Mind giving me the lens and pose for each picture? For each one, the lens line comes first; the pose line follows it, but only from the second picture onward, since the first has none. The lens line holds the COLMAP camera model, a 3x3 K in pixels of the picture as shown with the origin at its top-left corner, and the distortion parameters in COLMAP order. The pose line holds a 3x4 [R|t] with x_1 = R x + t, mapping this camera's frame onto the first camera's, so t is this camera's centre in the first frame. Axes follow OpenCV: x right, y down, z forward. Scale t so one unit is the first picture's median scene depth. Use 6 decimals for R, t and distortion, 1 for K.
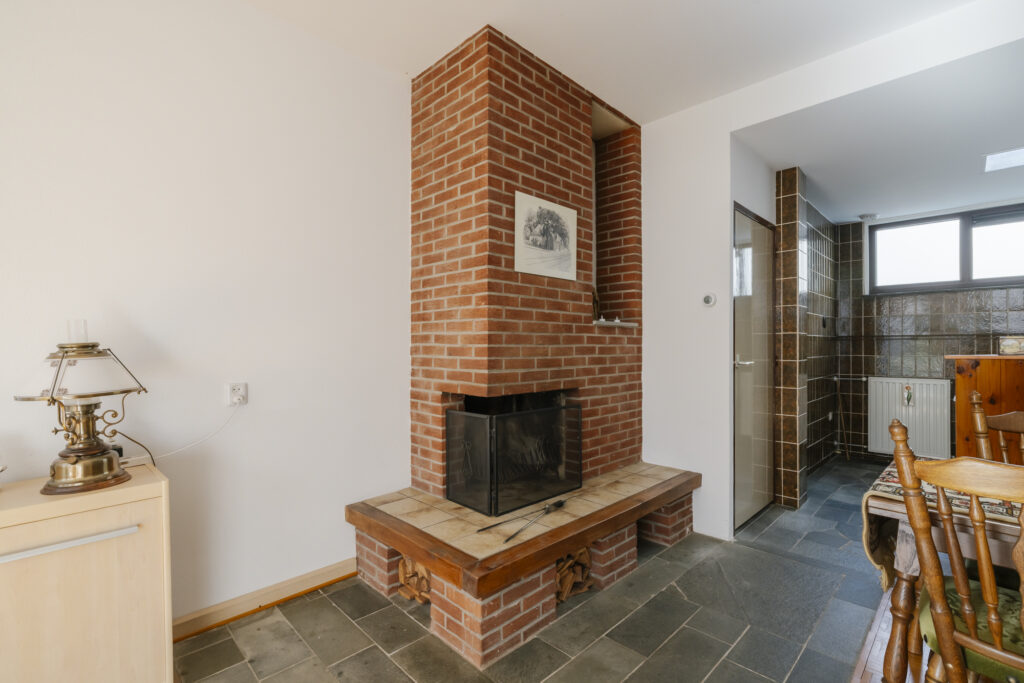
lens RADIAL K [[450.4, 0, 524.7], [0, 450.4, 344.0], [0, 0, 1]] dist [-0.001815, -0.000058]
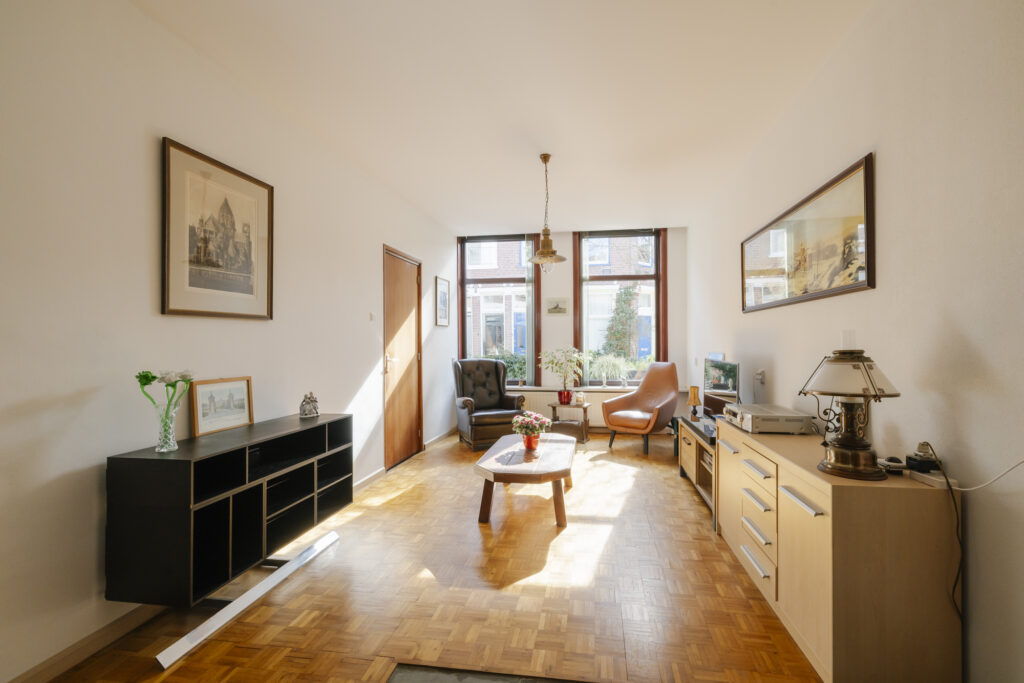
lens RADIAL K [[436.4, 0, 535.2], [0, 436.4, 343.5], [0, 0, 1]] dist [0.003188, -0.001410]
pose [[-0.800465, 0.011824, -0.599263, 0.192968], [0.010130, 0.999929, 0.006198, -0.018708], [0.599294, -0.001109, -0.800528, 0.762767]]
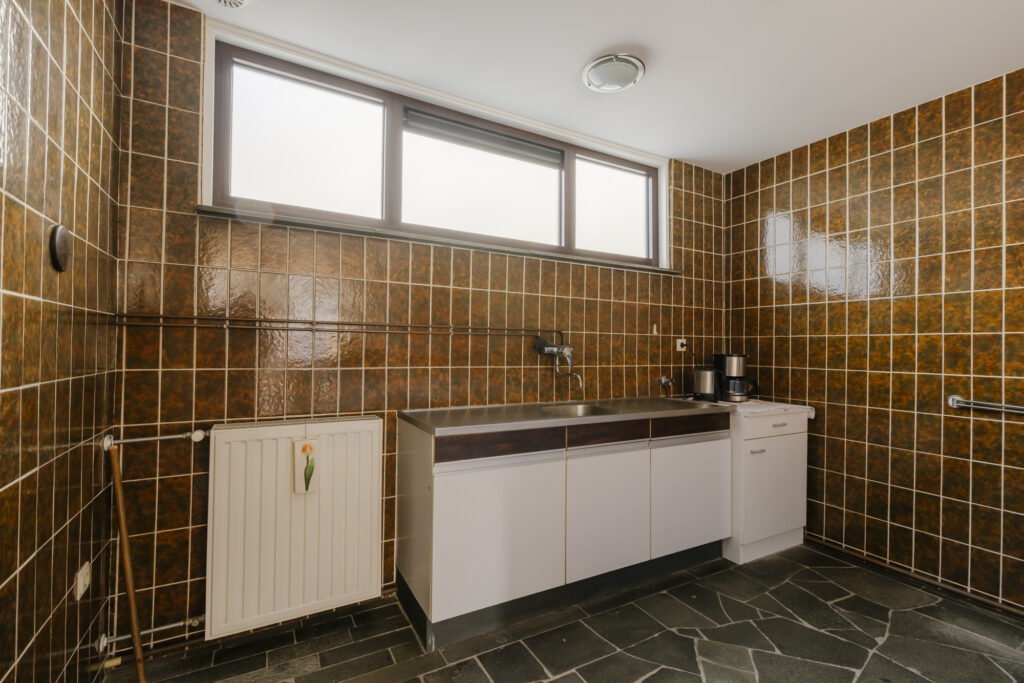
lens RADIAL K [[489.5, 0, 565.7], [0, 489.5, 344.4], [0, 0, 1]] dist [-0.007730, 0.001871]
pose [[0.223450, 0.016907, 0.974569, 0.788442], [-0.016440, 0.999773, -0.013575, 0.009822], [-0.974577, -0.012989, 0.223677, 1.124826]]
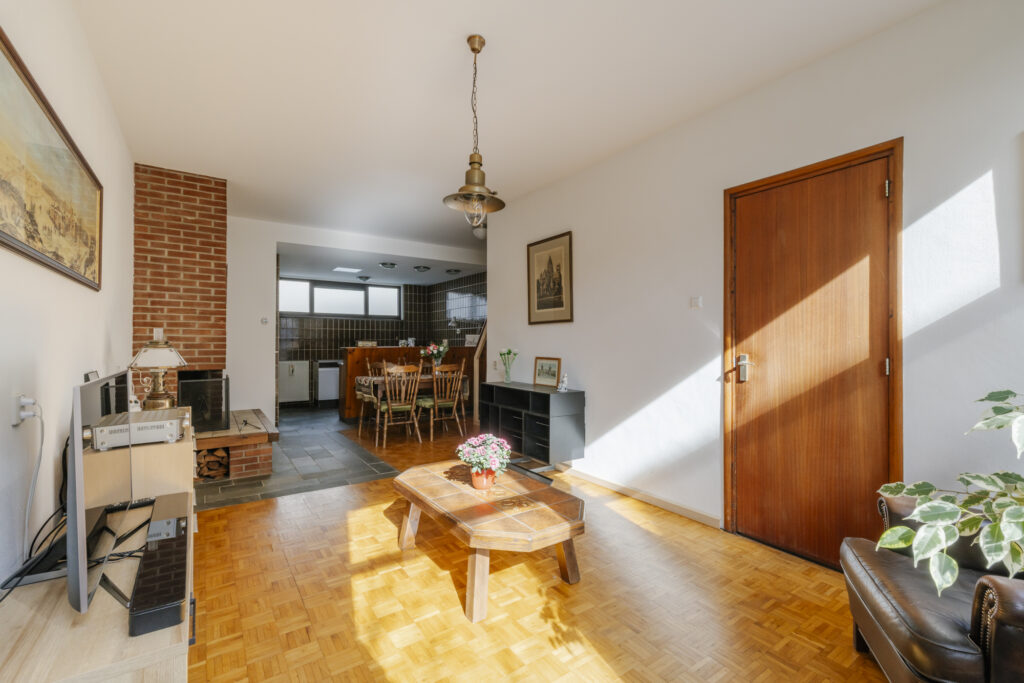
lens RADIAL K [[436.4, 0, 519.1], [0, 436.4, 342.1], [0, 0, 1]] dist [0.003188, -0.001410]
pose [[0.170937, 0.007438, 0.985254, -1.387317], [-0.003512, 0.999970, -0.006940, 0.007073], [-0.985276, -0.002274, 0.170958, -0.470177]]
